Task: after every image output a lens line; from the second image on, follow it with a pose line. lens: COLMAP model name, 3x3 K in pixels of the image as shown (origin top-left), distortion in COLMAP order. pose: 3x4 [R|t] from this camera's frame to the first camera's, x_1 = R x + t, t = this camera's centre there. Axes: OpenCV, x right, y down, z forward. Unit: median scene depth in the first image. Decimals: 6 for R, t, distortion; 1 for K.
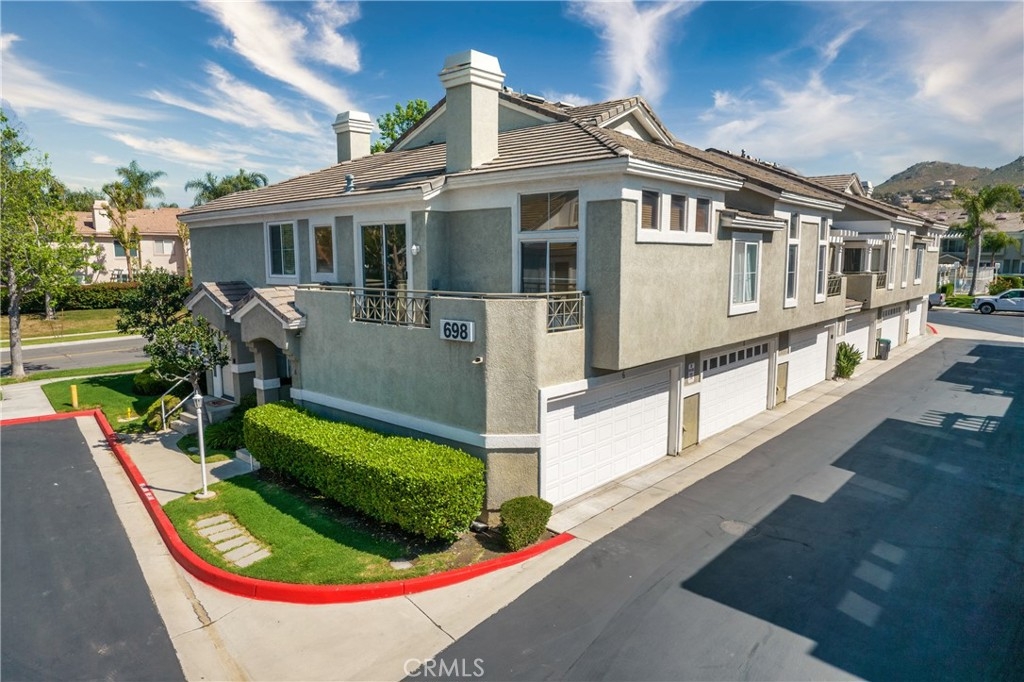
lens RADIAL K [[647.0, 0, 512.0], [0, 647.0, 341.0], [0, 0, 1]] dist [-0.025673, 0.000952]
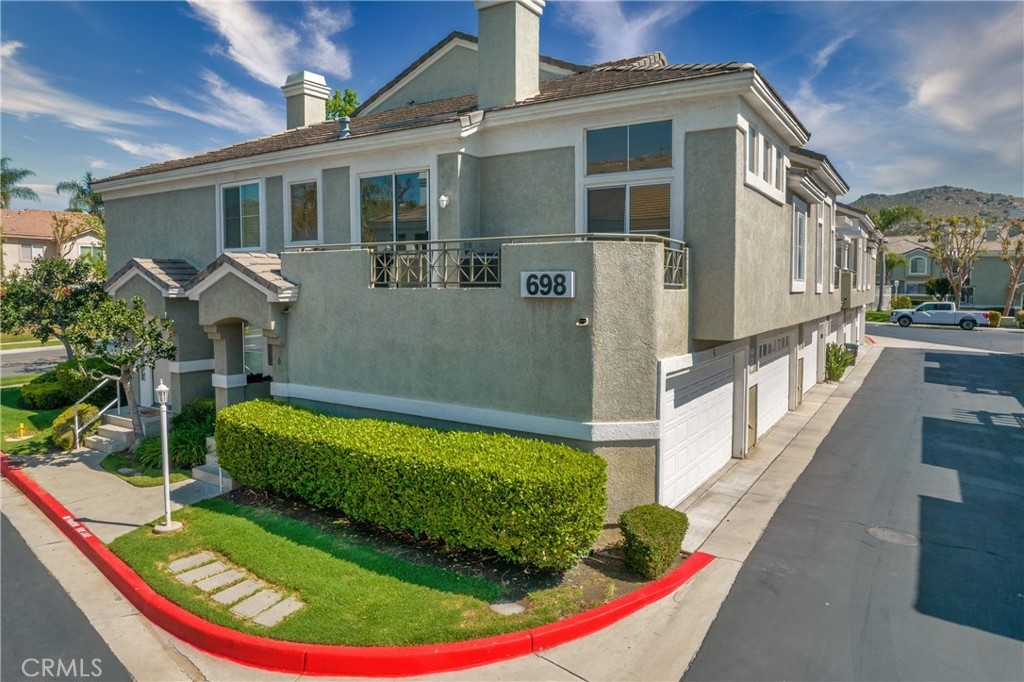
lens RADIAL K [[673.9, 0, 479.7], [0, 673.9, 315.6], [0, 0, 1]] dist [-0.040474, 0.036526]
pose [[0.992762, -0.004220, 0.120024, -0.229509], [0.013890, 0.996711, -0.079843, 0.072192], [-0.119293, 0.080932, 0.989555, 0.211416]]
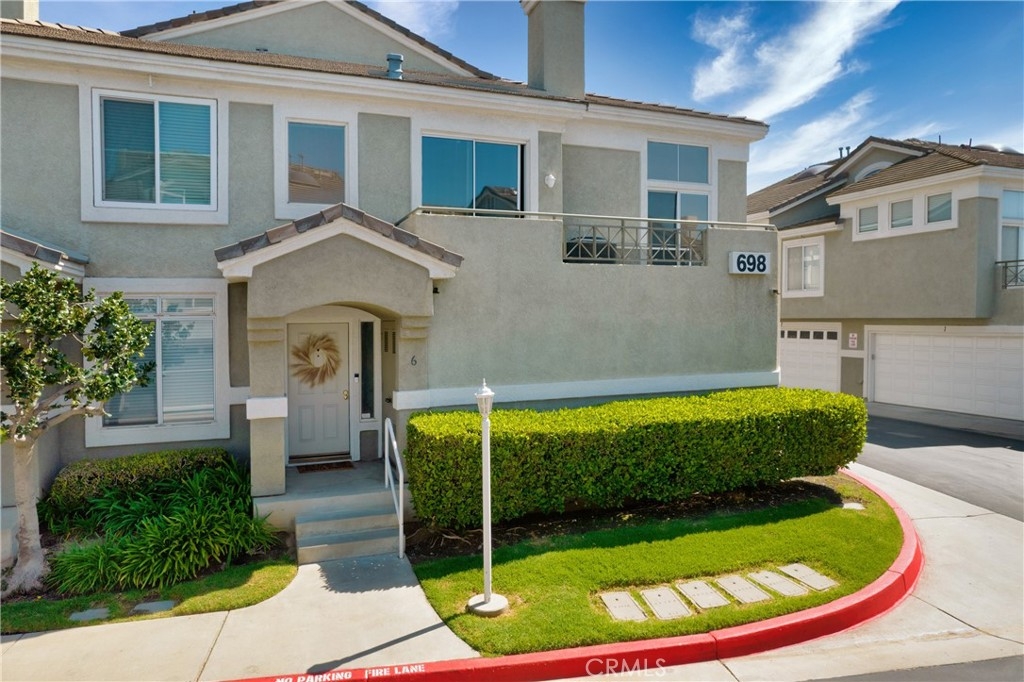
lens RADIAL K [[618.9, 0, 574.0], [0, 618.9, 323.7], [0, 0, 1]] dist [-0.034025, 0.000167]
pose [[0.457064, -0.026398, 0.889042, -0.881387], [0.124550, 0.991610, -0.034589, 0.061197], [-0.880670, 0.126540, 0.456517, 0.739763]]
